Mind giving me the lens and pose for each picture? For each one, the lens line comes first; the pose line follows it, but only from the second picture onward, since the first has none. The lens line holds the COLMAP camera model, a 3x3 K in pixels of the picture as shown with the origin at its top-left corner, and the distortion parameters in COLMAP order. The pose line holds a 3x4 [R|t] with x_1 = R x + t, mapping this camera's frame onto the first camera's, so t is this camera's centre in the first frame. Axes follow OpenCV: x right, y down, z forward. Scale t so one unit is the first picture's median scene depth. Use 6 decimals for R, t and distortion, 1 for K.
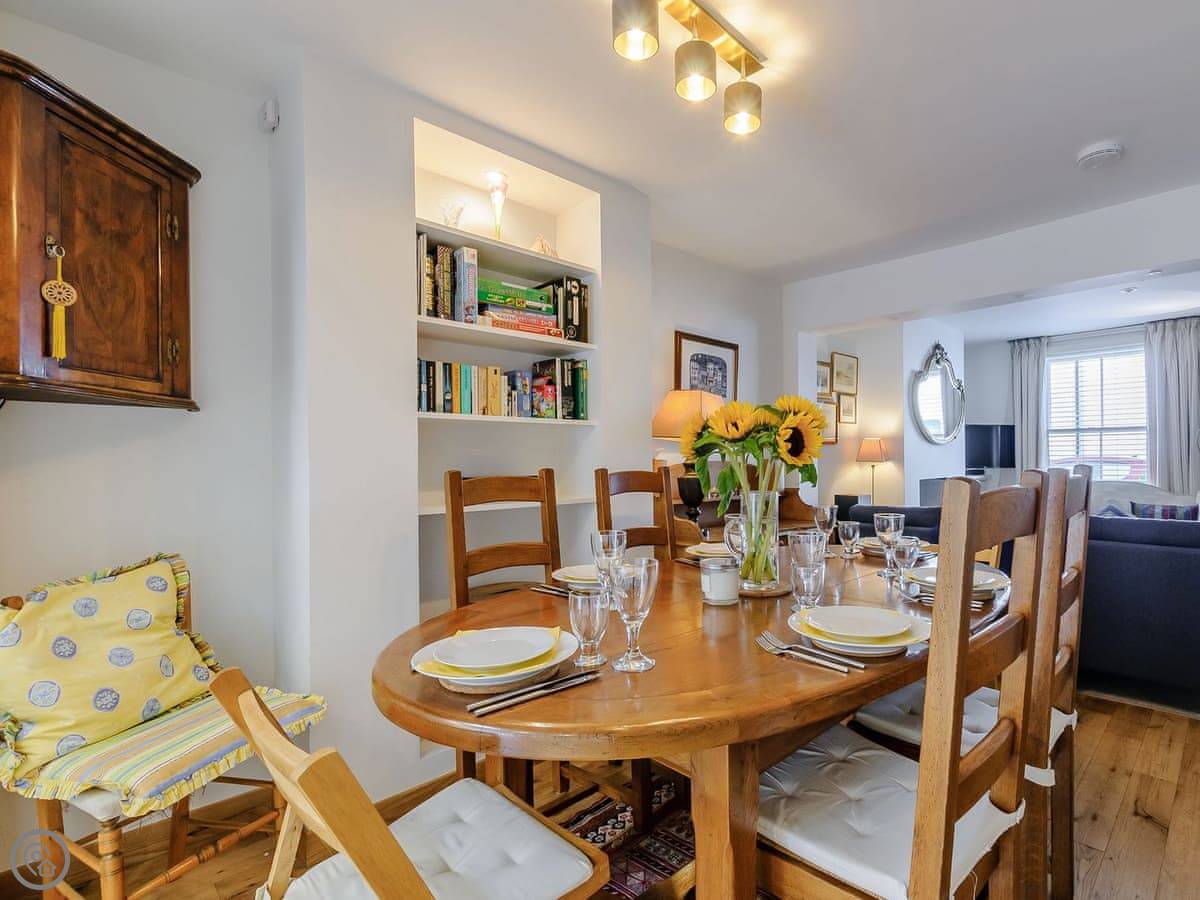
lens RADIAL K [[619.4, 0, 595.6], [0, 619.4, 454.4], [0, 0, 1]] dist [0.001769, 0.002194]
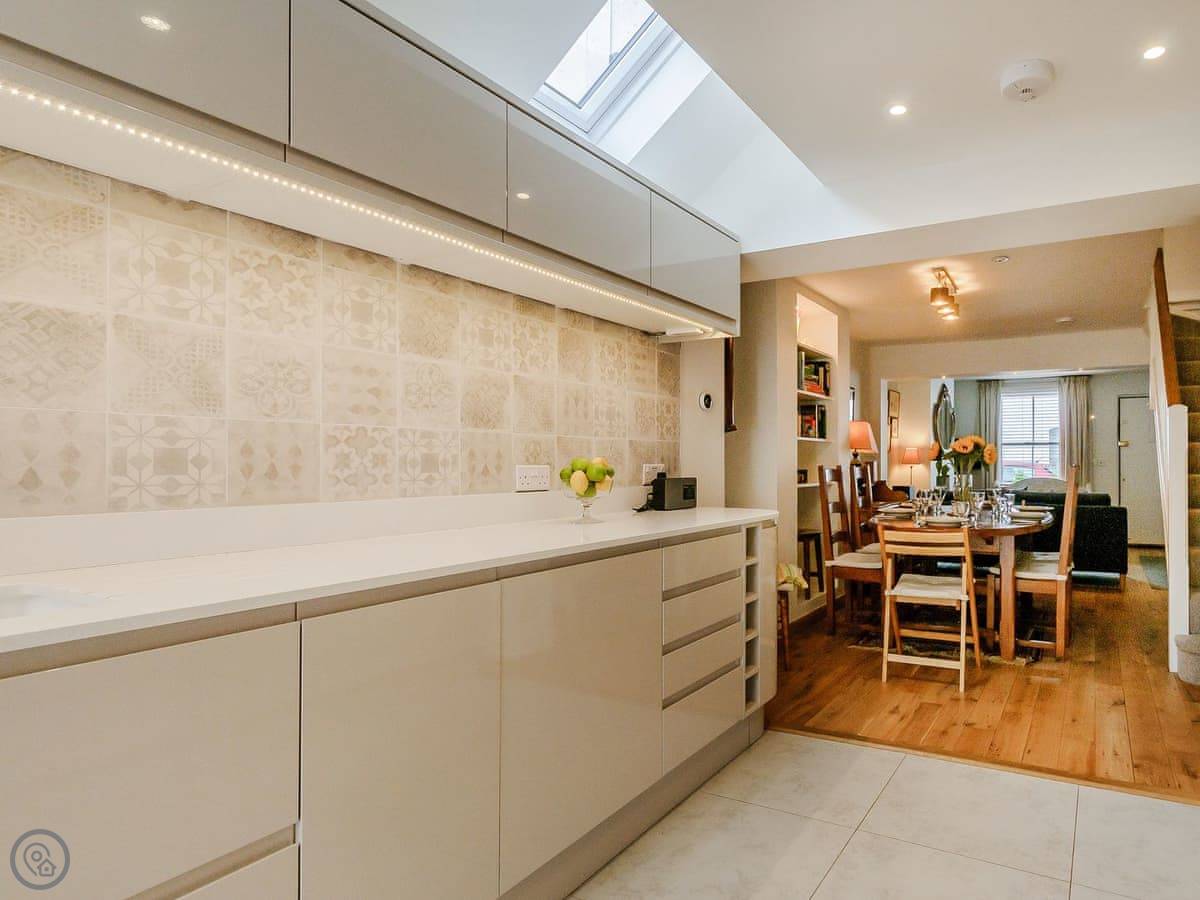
lens RADIAL K [[784.9, 0, 608.8], [0, 784.9, 459.5], [0, 0, 1]] dist [-0.007438, -0.001616]
pose [[0.966749, 0.010764, 0.255500, -0.711104], [-0.012487, 0.999909, 0.005123, 0.000470], [-0.255422, -0.008143, 0.966795, -0.614053]]
